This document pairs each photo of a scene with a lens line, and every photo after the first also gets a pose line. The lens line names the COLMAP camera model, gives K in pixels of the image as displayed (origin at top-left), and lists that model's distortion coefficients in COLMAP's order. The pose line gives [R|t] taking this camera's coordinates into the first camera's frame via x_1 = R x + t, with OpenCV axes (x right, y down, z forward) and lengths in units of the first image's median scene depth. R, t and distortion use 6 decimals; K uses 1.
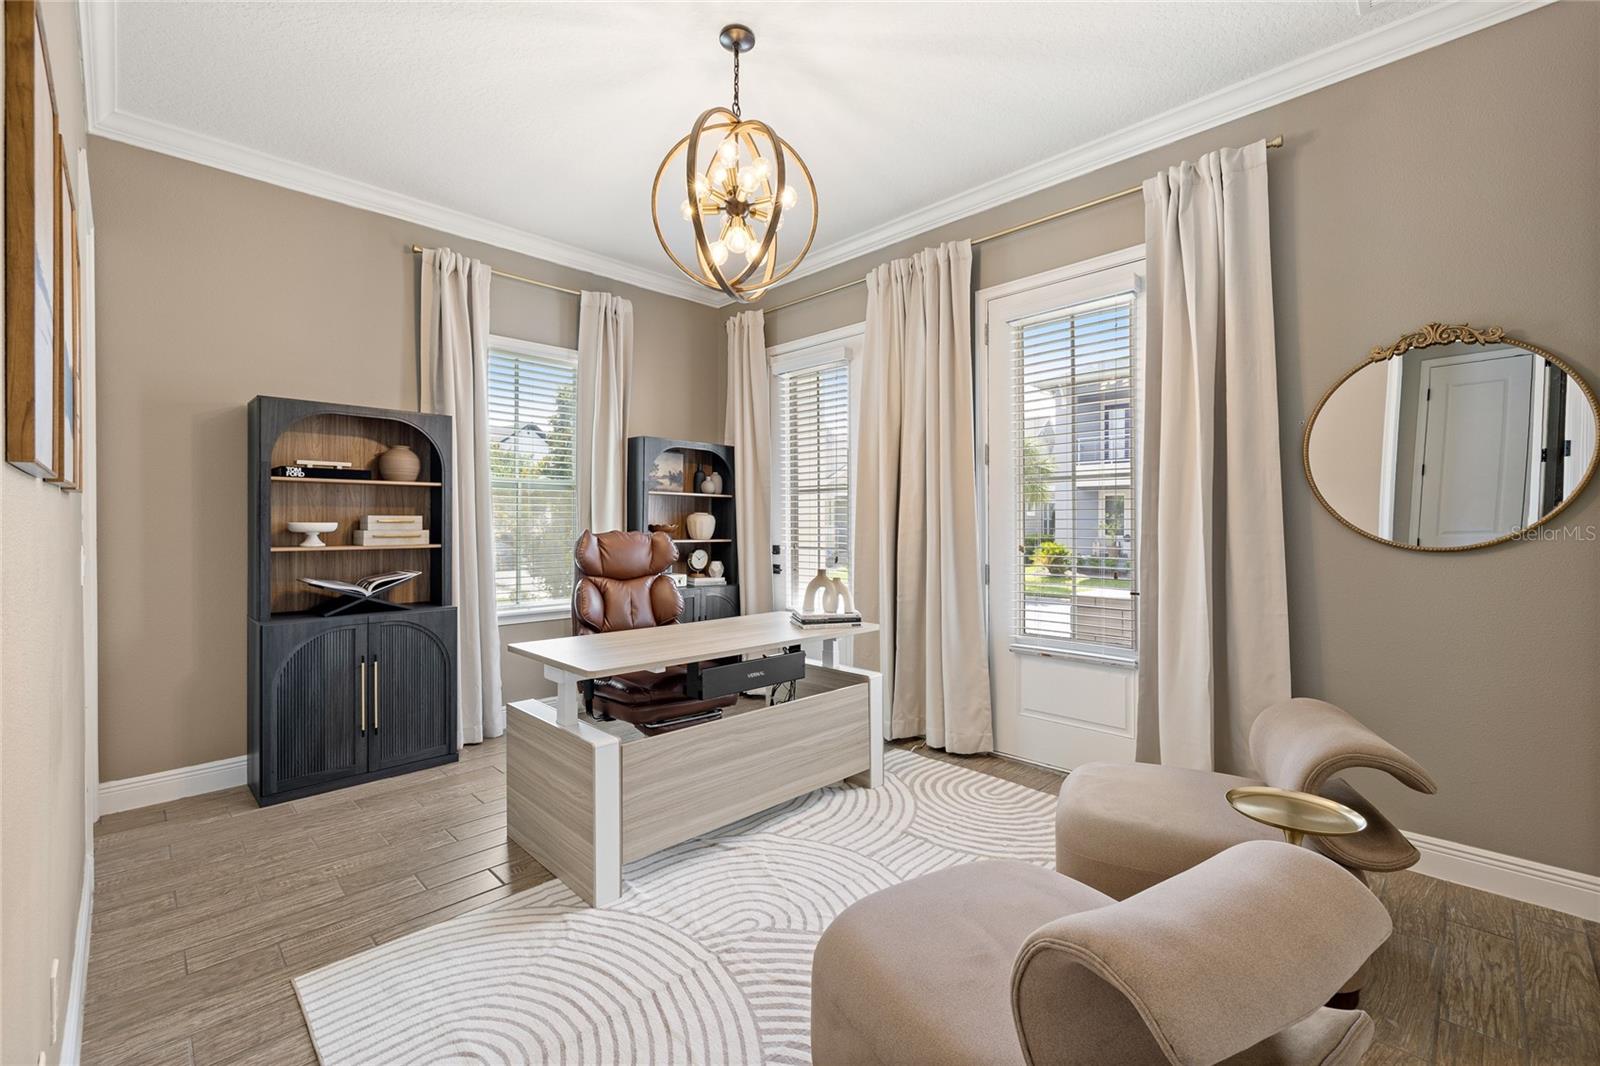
lens RADIAL K [[678.9, 0, 792.3], [0, 678.9, 526.5], [0, 0, 1]] dist [0.000125, -0.000010]
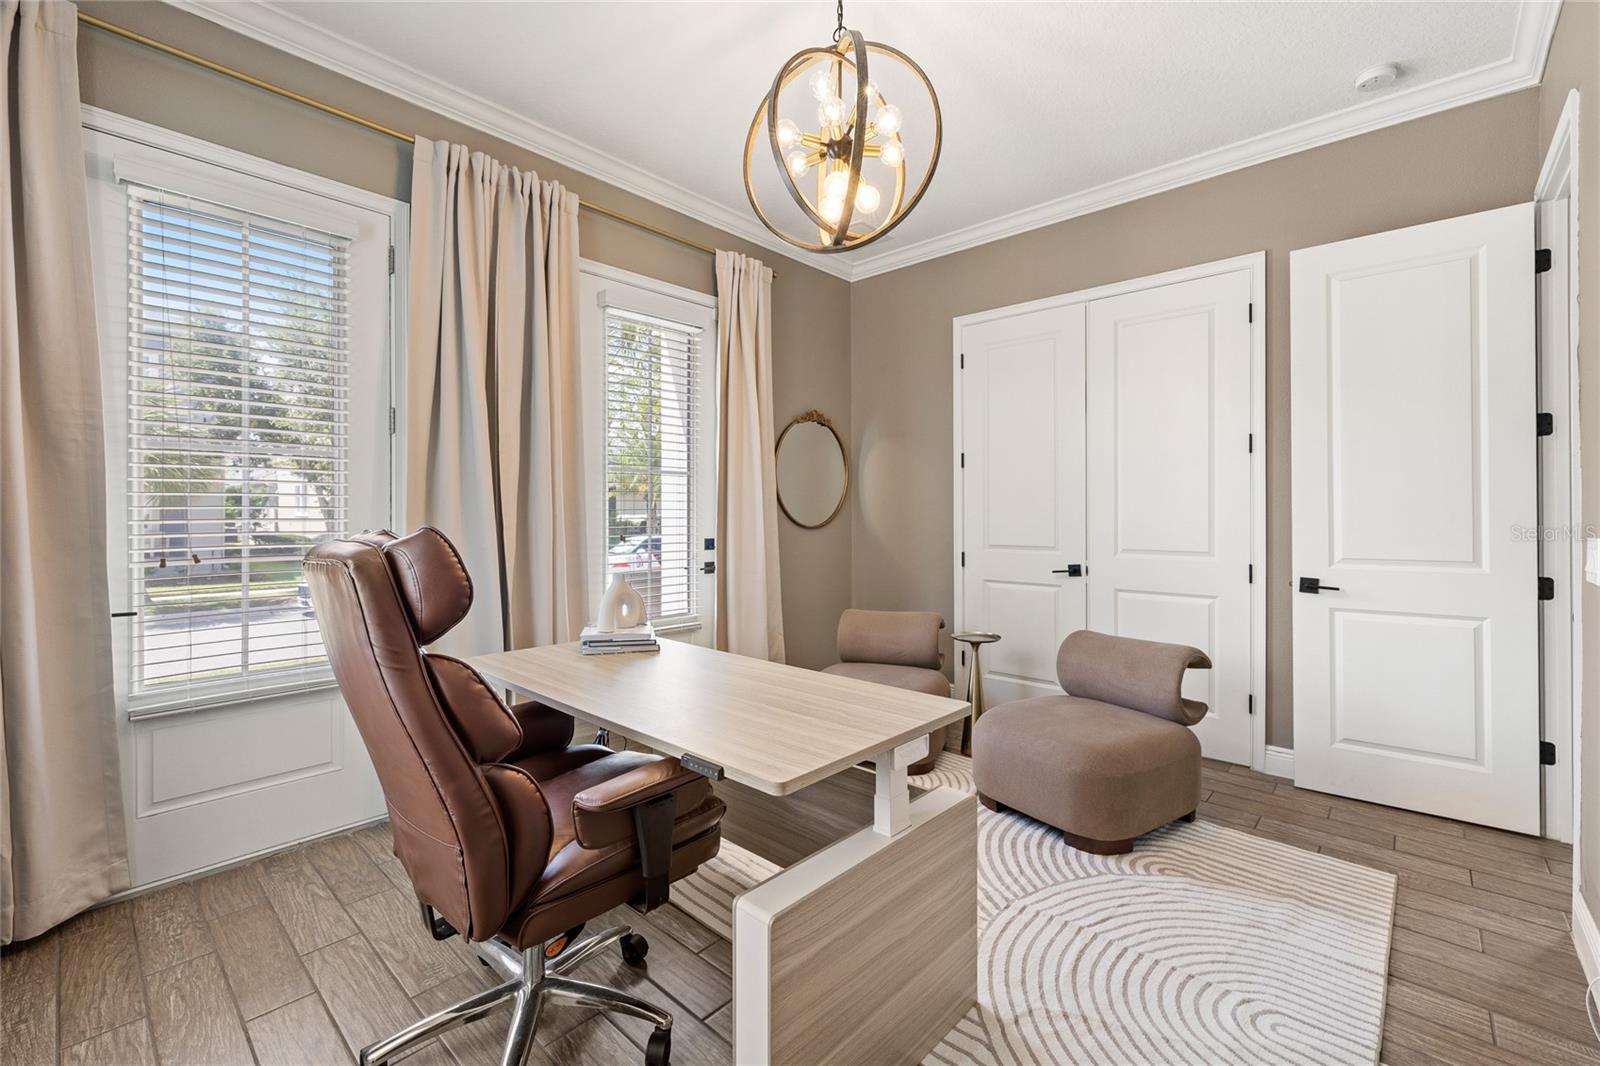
lens RADIAL K [[671.2, 0, 791.8], [0, 671.2, 524.2], [0, 0, 1]] dist [0.000242, -0.000072]
pose [[-0.033667, -0.011490, 0.999367, -0.739257], [0.003977, 0.999924, 0.011630, 0.002407], [-0.999425, 0.004367, -0.033619, 0.869255]]
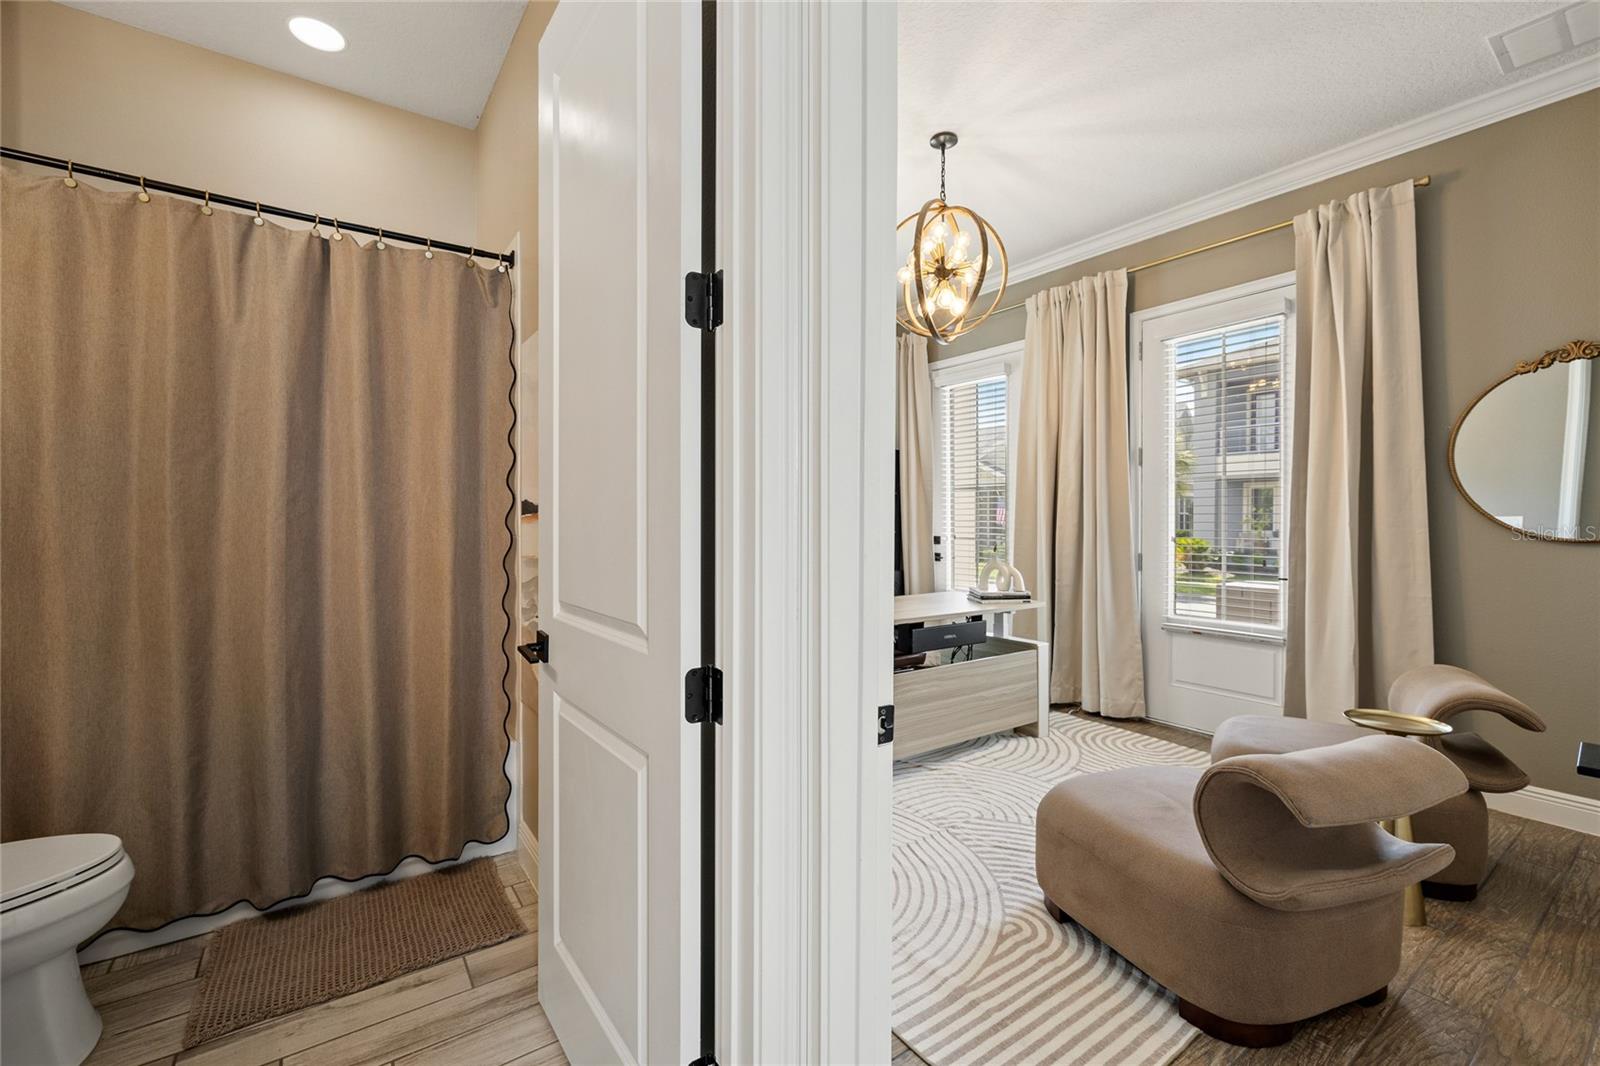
lens RADIAL K [[671.2, 0, 791.8], [0, 671.2, 524.2], [0, 0, 1]] dist [0.000242, -0.000072]
pose [[0.985983, 0.003292, -0.166815, -0.119763], [-0.002345, 0.999980, 0.005874, 0.002367], [0.166831, -0.005400, 0.985971, -0.245368]]
